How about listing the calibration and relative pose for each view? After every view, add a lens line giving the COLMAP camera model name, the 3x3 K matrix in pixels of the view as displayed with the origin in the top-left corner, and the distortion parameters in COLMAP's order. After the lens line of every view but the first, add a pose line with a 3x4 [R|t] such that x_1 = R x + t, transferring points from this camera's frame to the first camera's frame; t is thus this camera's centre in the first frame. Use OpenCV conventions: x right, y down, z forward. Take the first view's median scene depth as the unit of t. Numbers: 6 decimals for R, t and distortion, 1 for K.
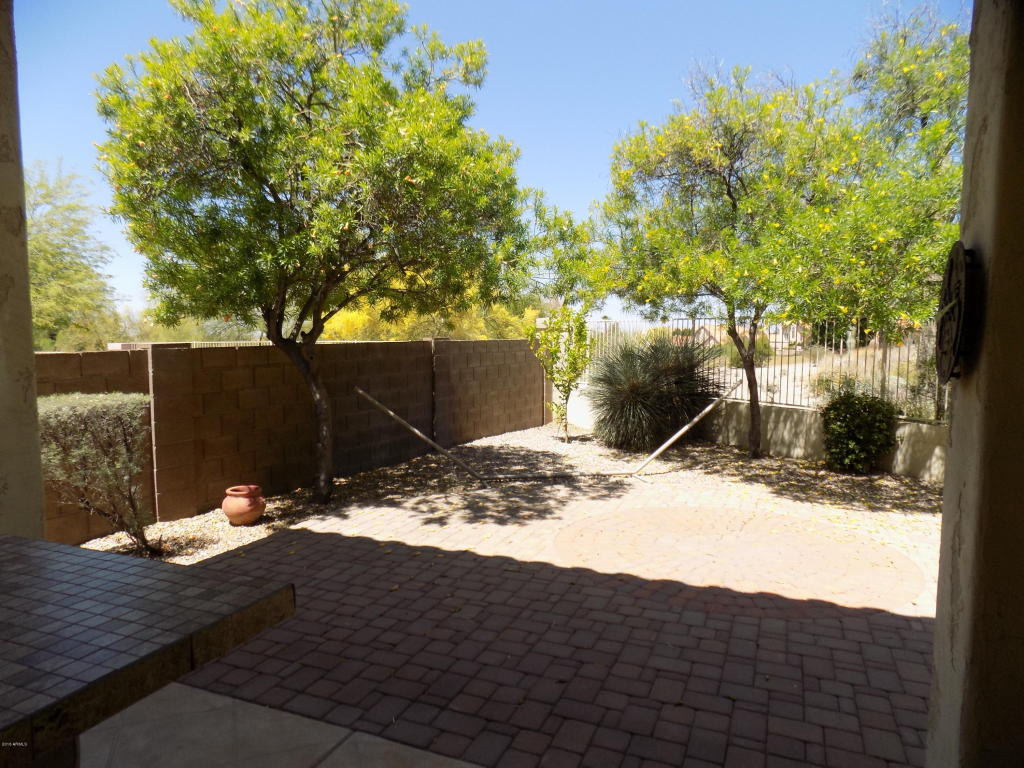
lens RADIAL K [[697.0, 0, 512.0], [0, 697.0, 384.0], [0, 0, 1]] dist [-0.007320, -0.002708]
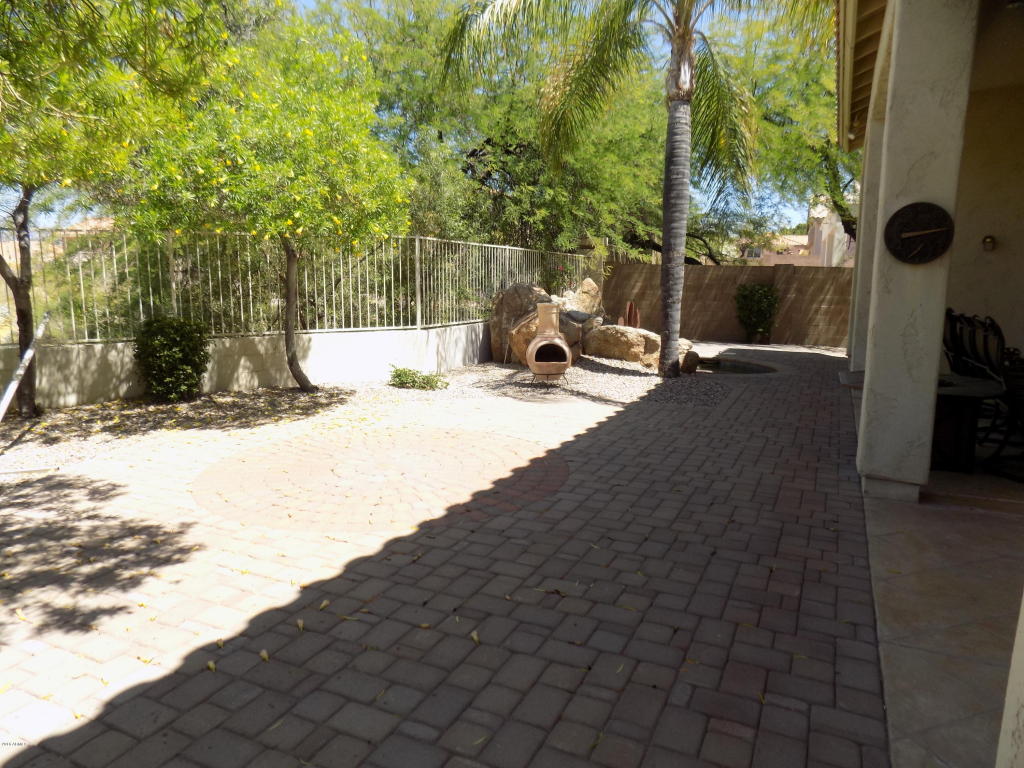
lens RADIAL K [[697.0, 0, 512.0], [0, 697.0, 384.0], [0, 0, 1]] dist [-0.007320, -0.002708]
pose [[0.067852, -0.167404, 0.983551, -0.529220], [0.075484, 0.983858, 0.162249, -0.014781], [-0.994836, 0.063234, 0.079393, 0.660691]]
